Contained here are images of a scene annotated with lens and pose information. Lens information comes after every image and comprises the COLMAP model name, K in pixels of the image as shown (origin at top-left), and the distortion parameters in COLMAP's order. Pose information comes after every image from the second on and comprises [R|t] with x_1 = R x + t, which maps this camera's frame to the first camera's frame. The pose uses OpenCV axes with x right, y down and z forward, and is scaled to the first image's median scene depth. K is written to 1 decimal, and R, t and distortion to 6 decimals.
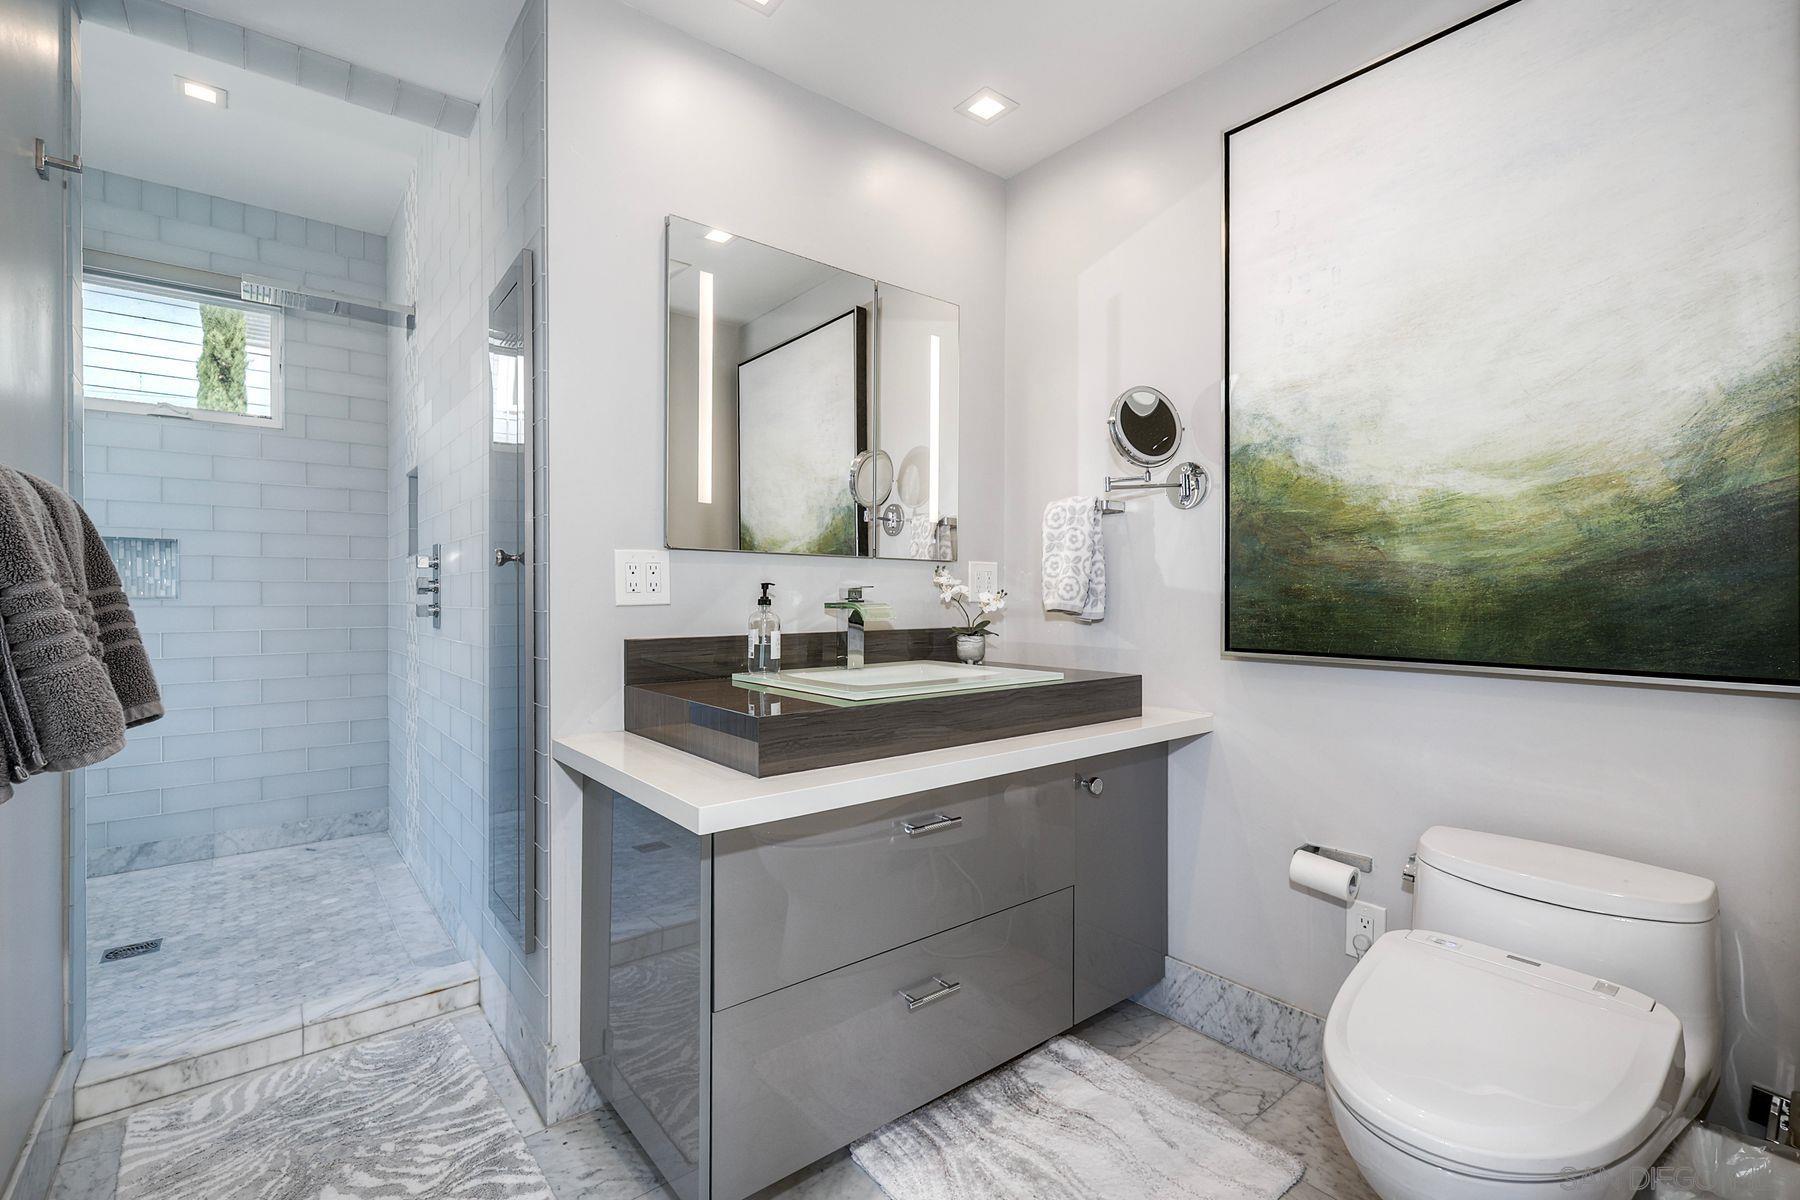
lens RADIAL K [[788.0, 0, 906.9], [0, 788.0, 591.4], [0, 0, 1]] dist [0.001839, -0.000237]
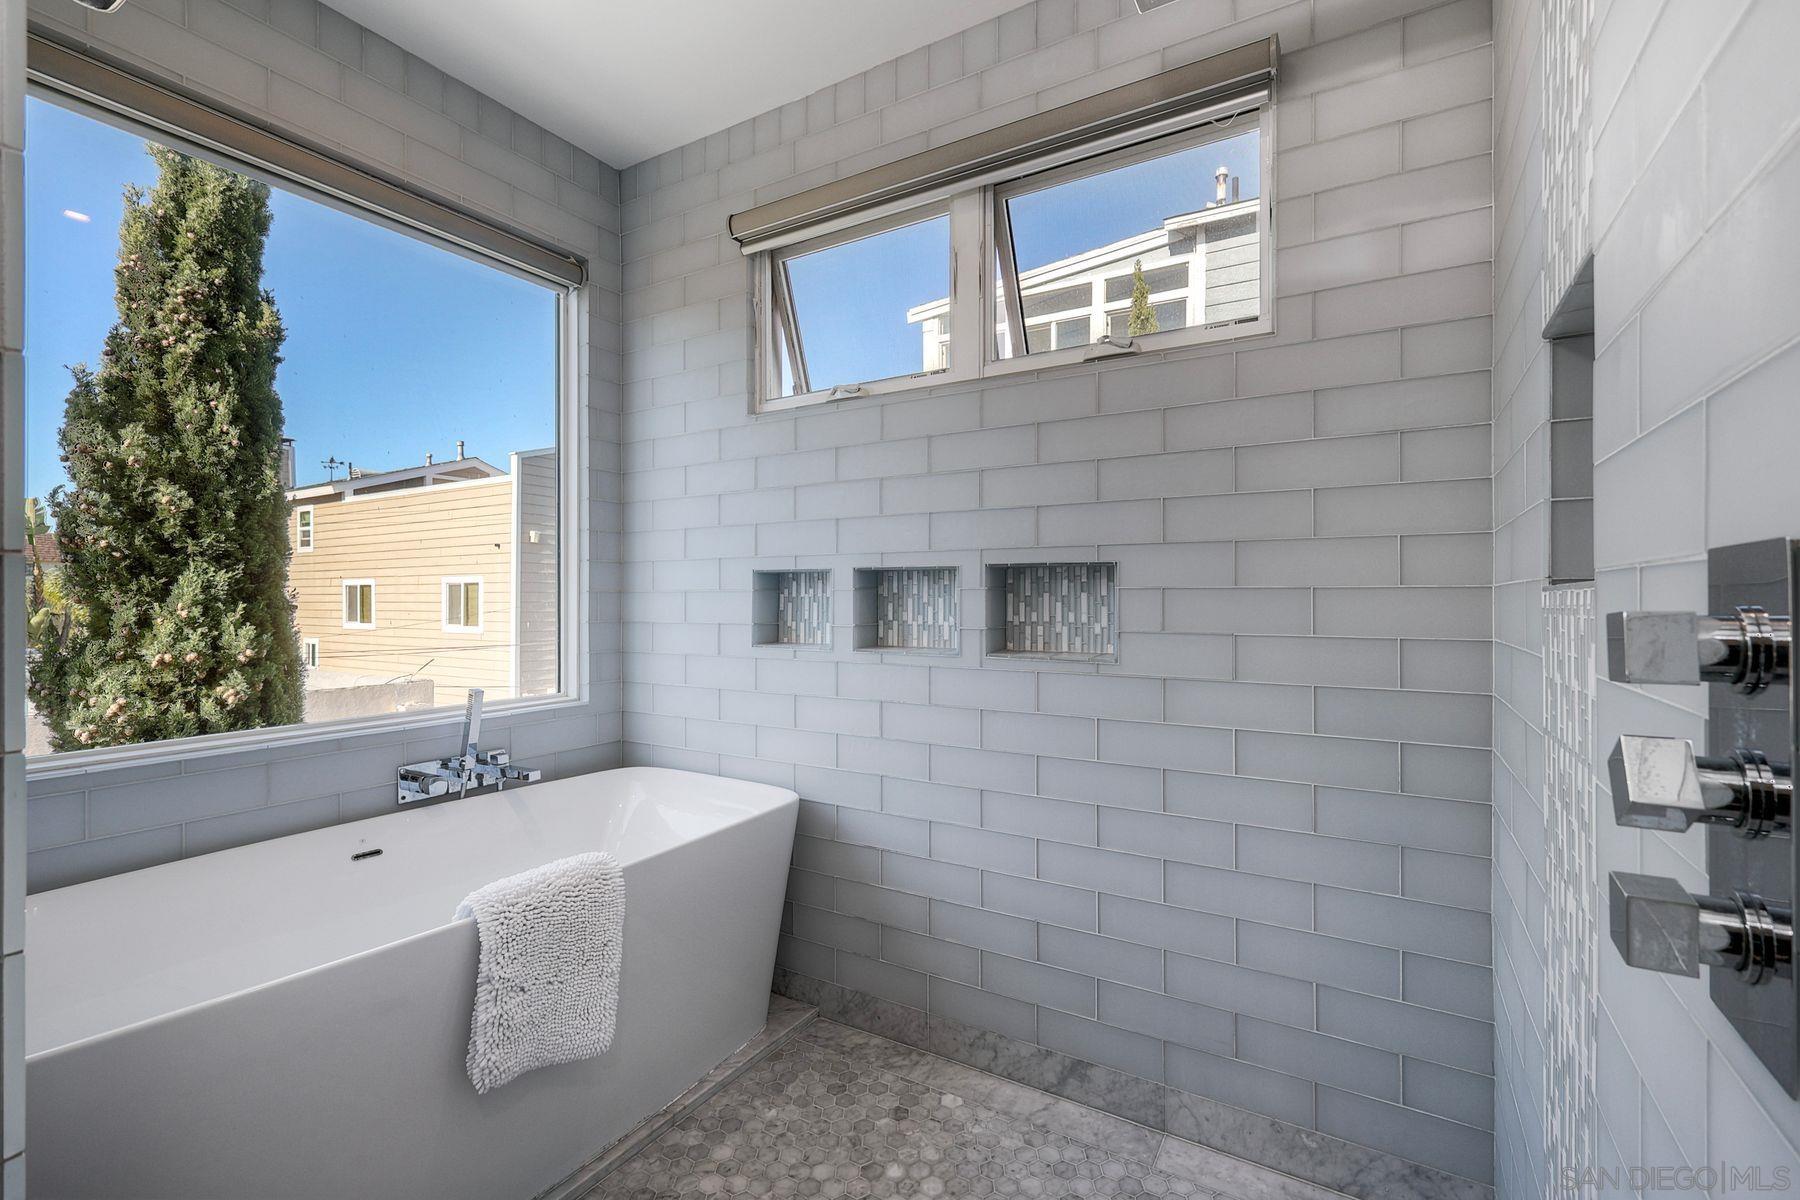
lens RADIAL K [[788.0, 0, 906.9], [0, 788.0, 591.4], [0, 0, 1]] dist [0.001839, -0.000237]
pose [[0.333406, 0.003528, -0.942777, -0.423034], [-0.002114, 0.999993, 0.002995, -0.045793], [0.942781, 0.000994, 0.333411, 0.654343]]
